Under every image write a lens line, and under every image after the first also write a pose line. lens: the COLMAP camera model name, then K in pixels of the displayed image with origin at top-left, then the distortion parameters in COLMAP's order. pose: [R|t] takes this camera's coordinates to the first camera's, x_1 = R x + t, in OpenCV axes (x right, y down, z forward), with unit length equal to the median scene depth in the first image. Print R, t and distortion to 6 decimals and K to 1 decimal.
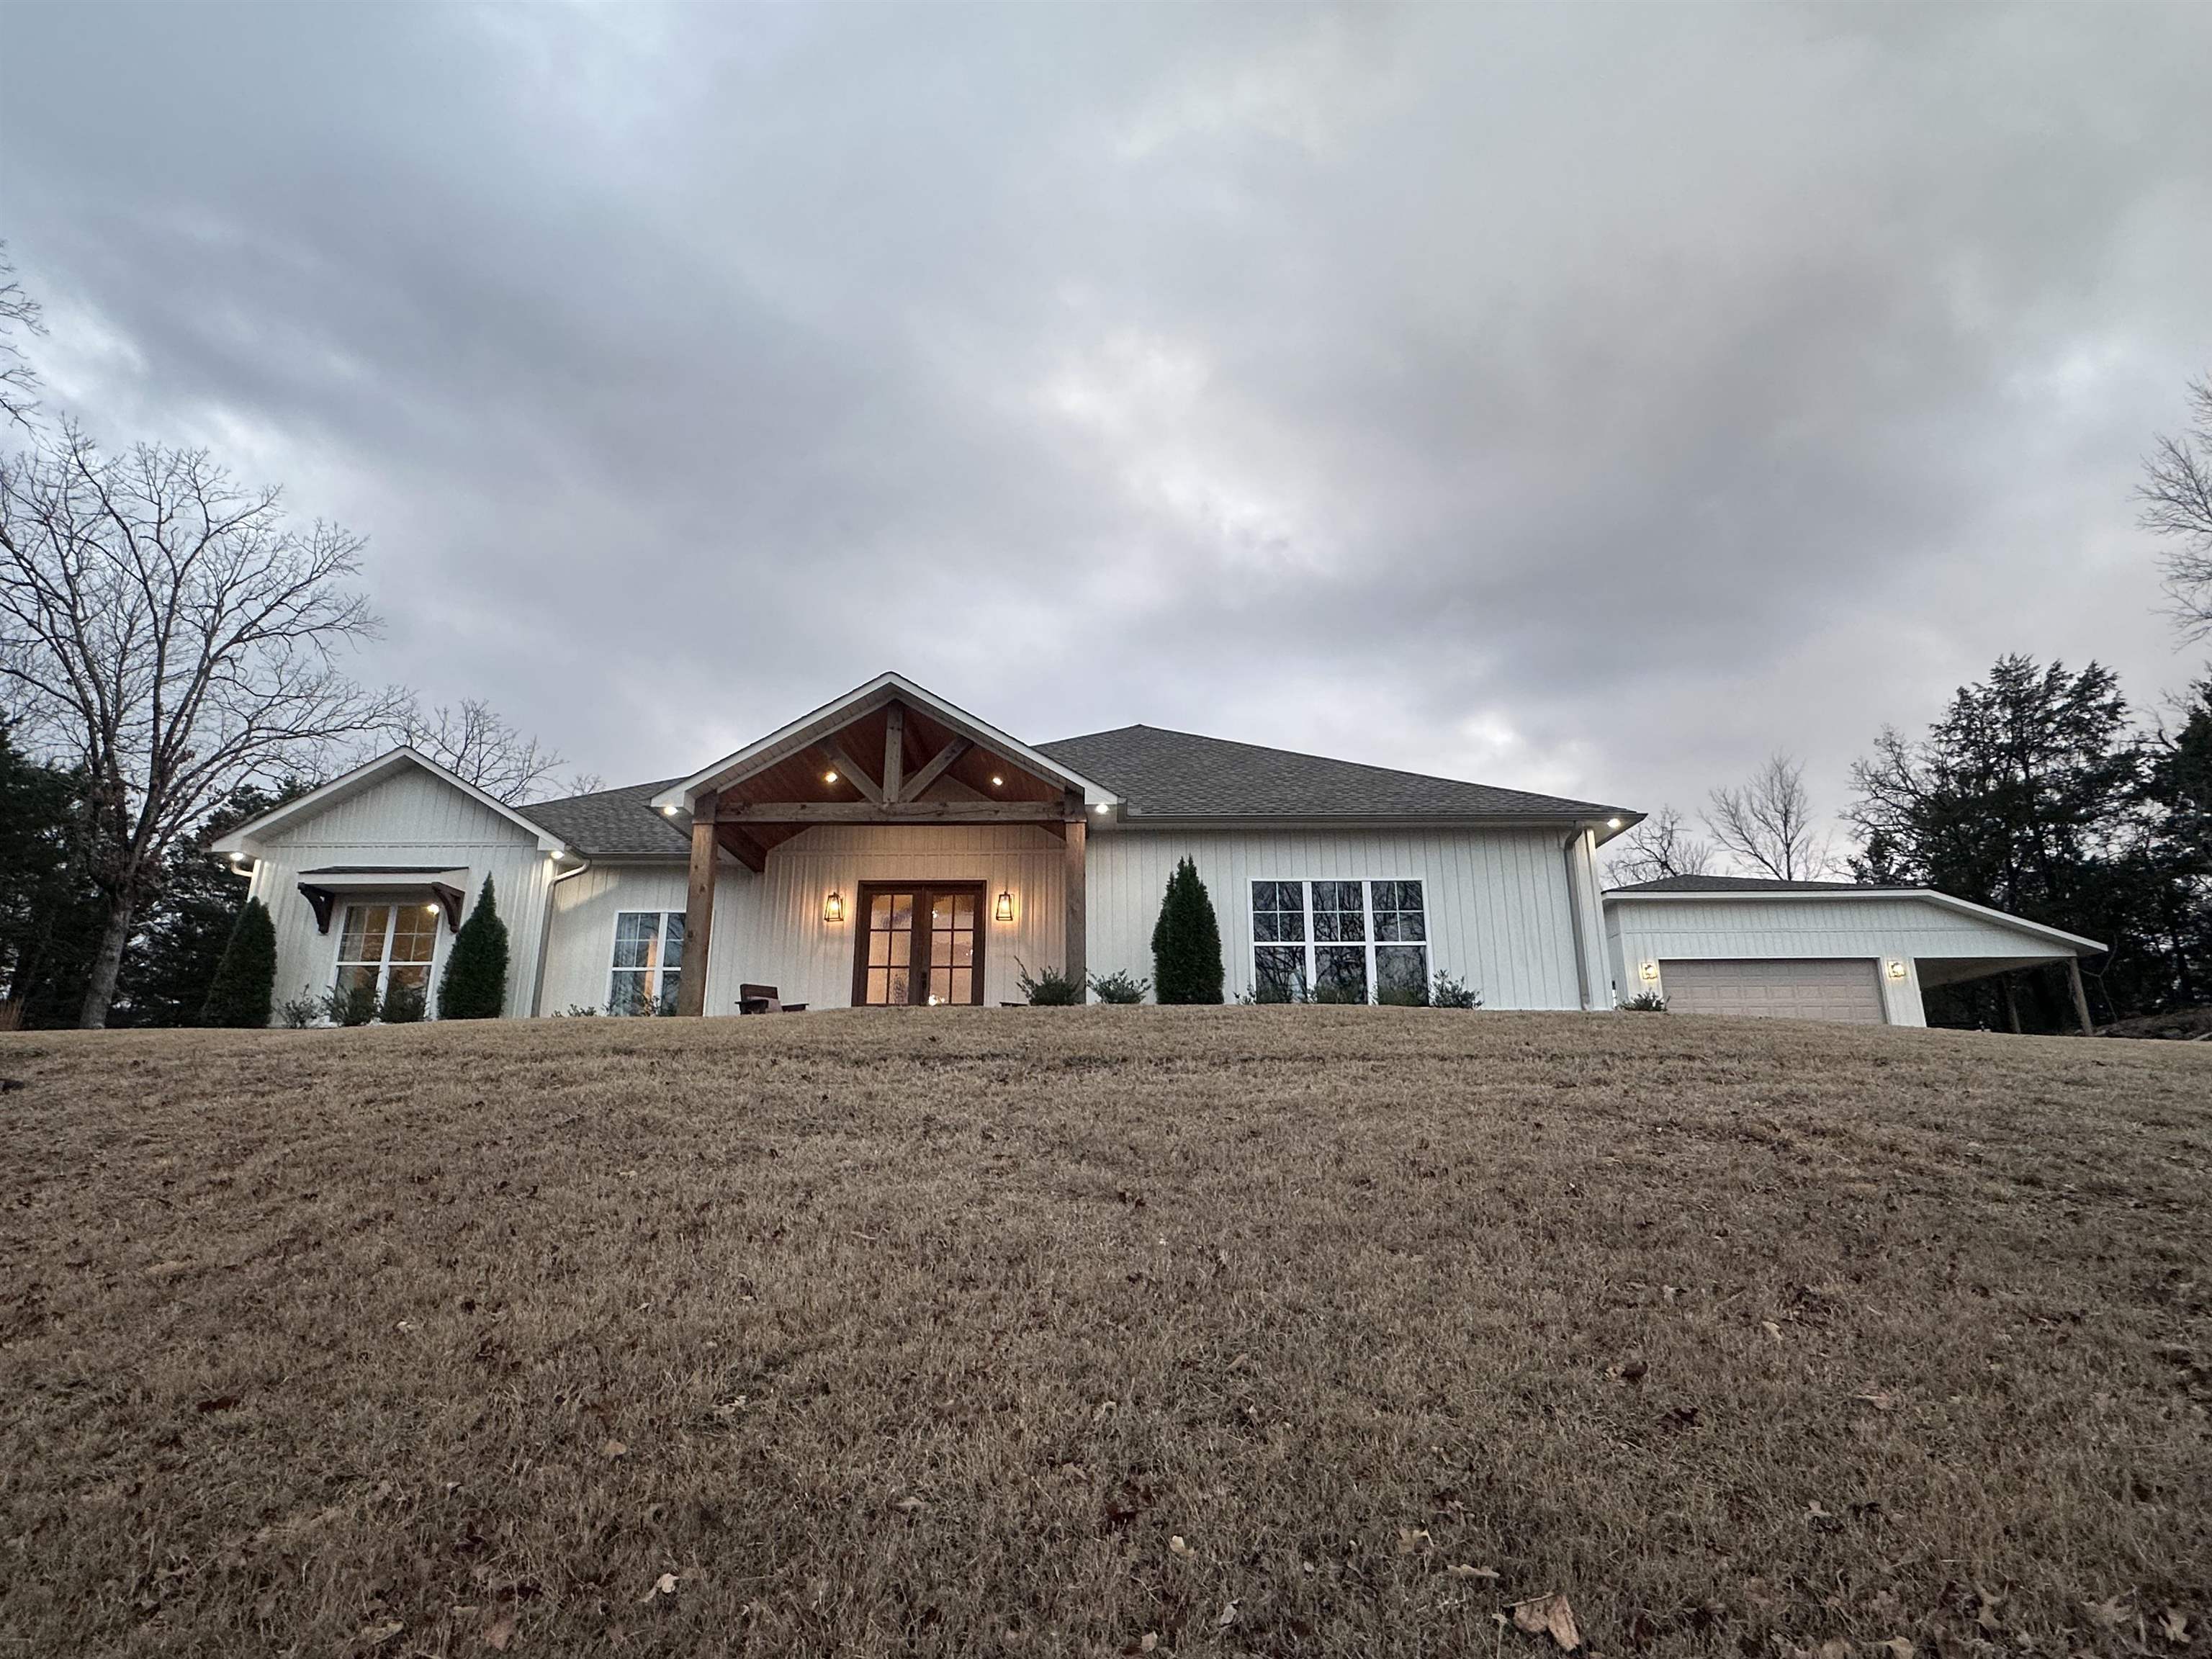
lens RADIAL K [[1156.7, 0, 1106.0], [0, 1156.7, 829.5], [0, 0, 1]] dist [0.000950, -0.000056]
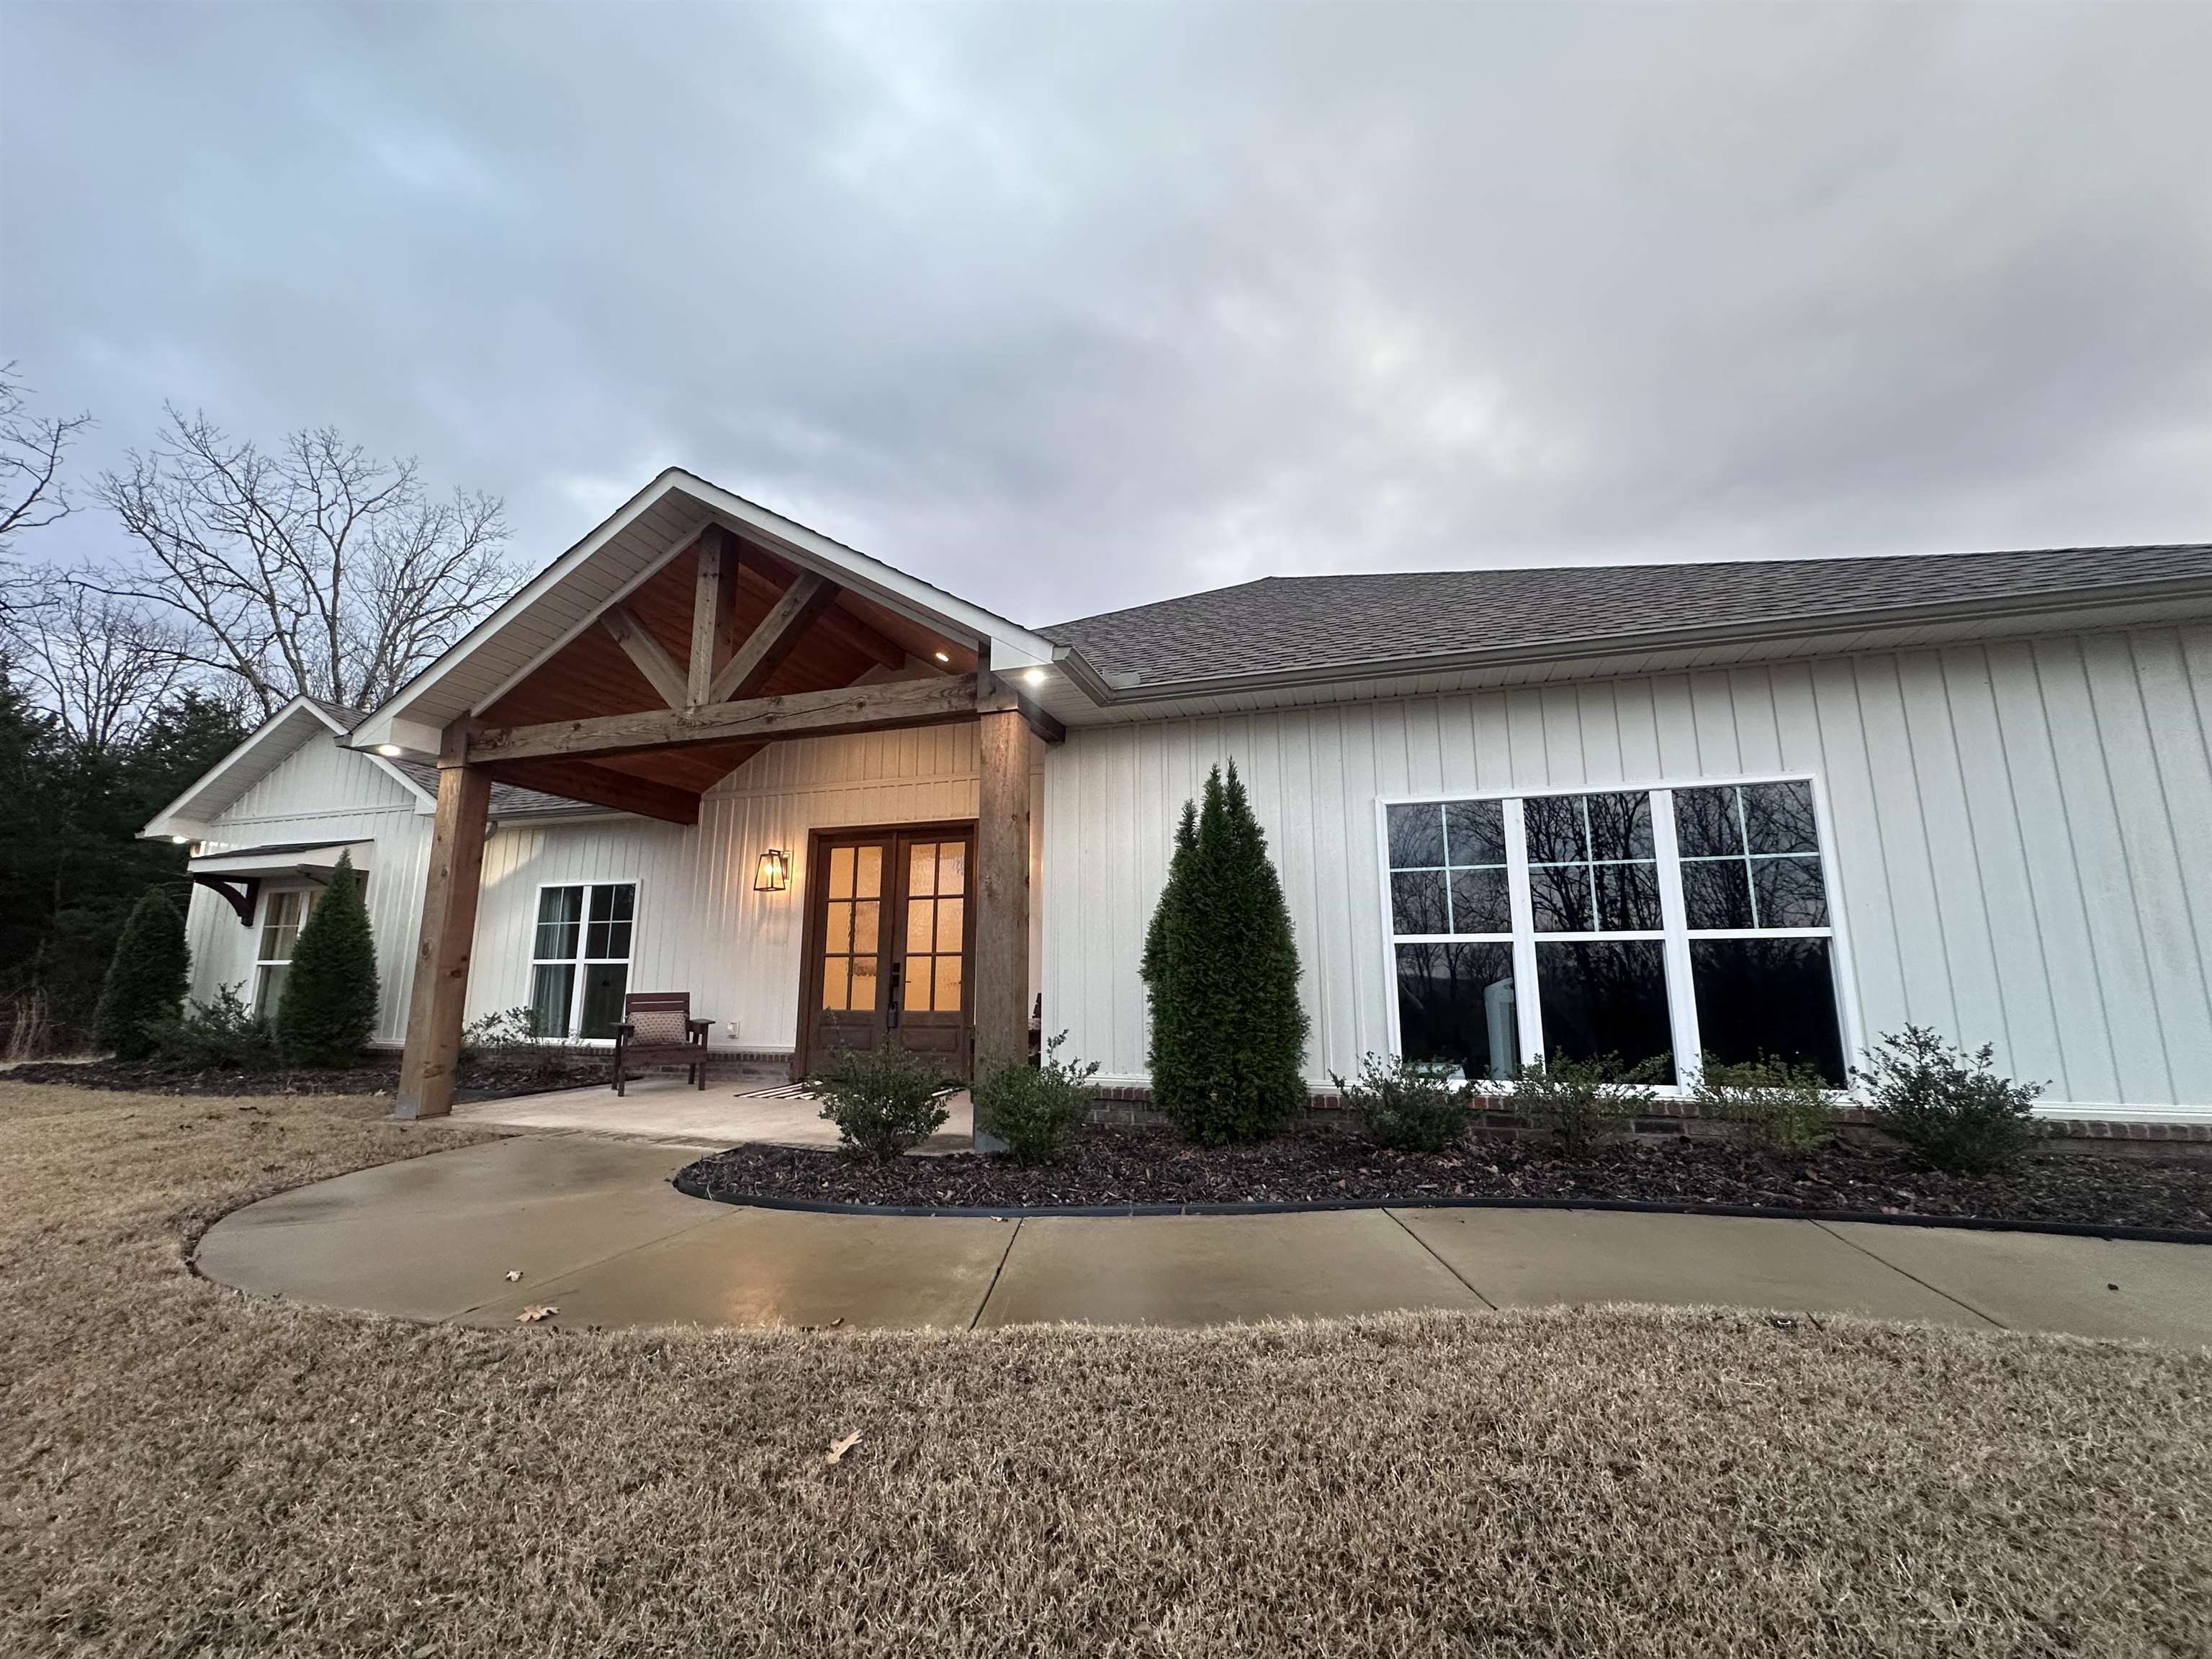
lens RADIAL K [[887.0, 0, 1106.0], [0, 887.0, 829.5], [0, 0, 1]] dist [-0.001127, -0.000066]
pose [[0.958275, -0.050851, -0.281289, 0.118343], [0.078177, 0.993155, 0.086786, 0.013919], [0.274950, -0.105155, 0.955691, 0.622525]]
